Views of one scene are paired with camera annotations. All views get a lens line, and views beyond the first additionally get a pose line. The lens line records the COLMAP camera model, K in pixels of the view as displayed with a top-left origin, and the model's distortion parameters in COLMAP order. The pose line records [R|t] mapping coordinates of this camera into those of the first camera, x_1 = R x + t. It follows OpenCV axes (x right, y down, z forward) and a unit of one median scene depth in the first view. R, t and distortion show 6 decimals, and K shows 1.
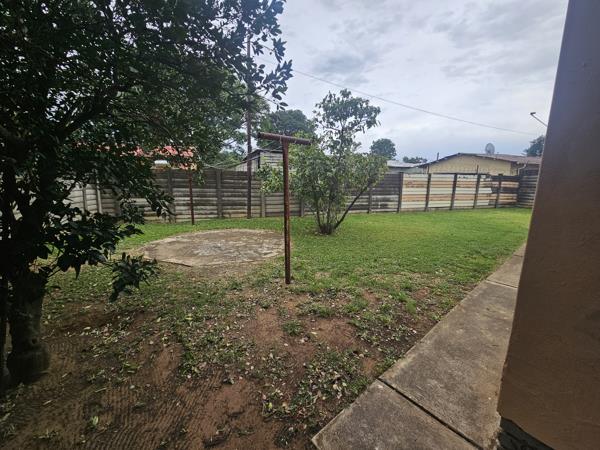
lens RADIAL K [[241.1, 0, 308.9], [0, 241.1, 222.2], [0, 0, 1]] dist [-0.000950, 0.000563]
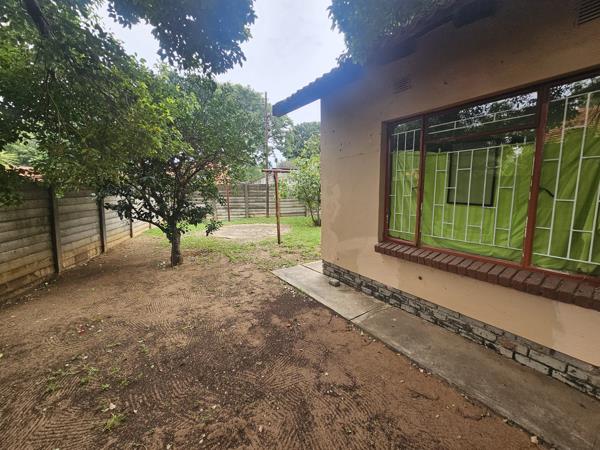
lens RADIAL K [[241.1, 0, 304.7], [0, 241.1, 222.3], [0, 0, 1]] dist [-0.000950, 0.000563]
pose [[0.991316, -0.013667, -0.130792, 0.221166], [0.009885, 0.999515, -0.029525, 0.082609], [0.131132, 0.027975, 0.990970, -0.528957]]
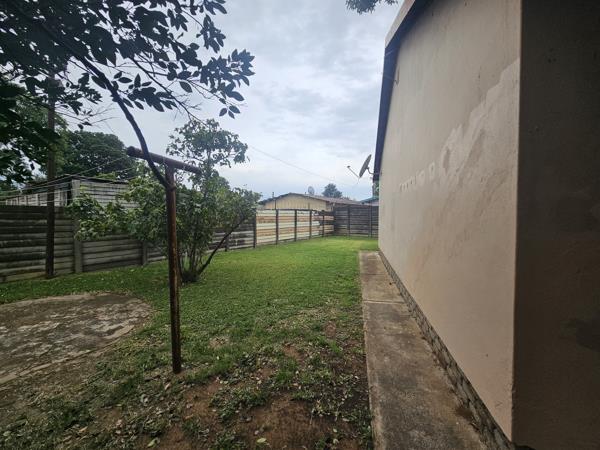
lens RADIAL K [[241.1, 0, 303.0], [0, 241.1, 221.7], [0, 0, 1]] dist [-0.000950, 0.000563]
pose [[0.811947, -0.027319, 0.583091, -0.110081], [0.113506, 0.987227, -0.111801, -0.024466], [-0.572589, 0.156961, 0.804677, 0.122499]]
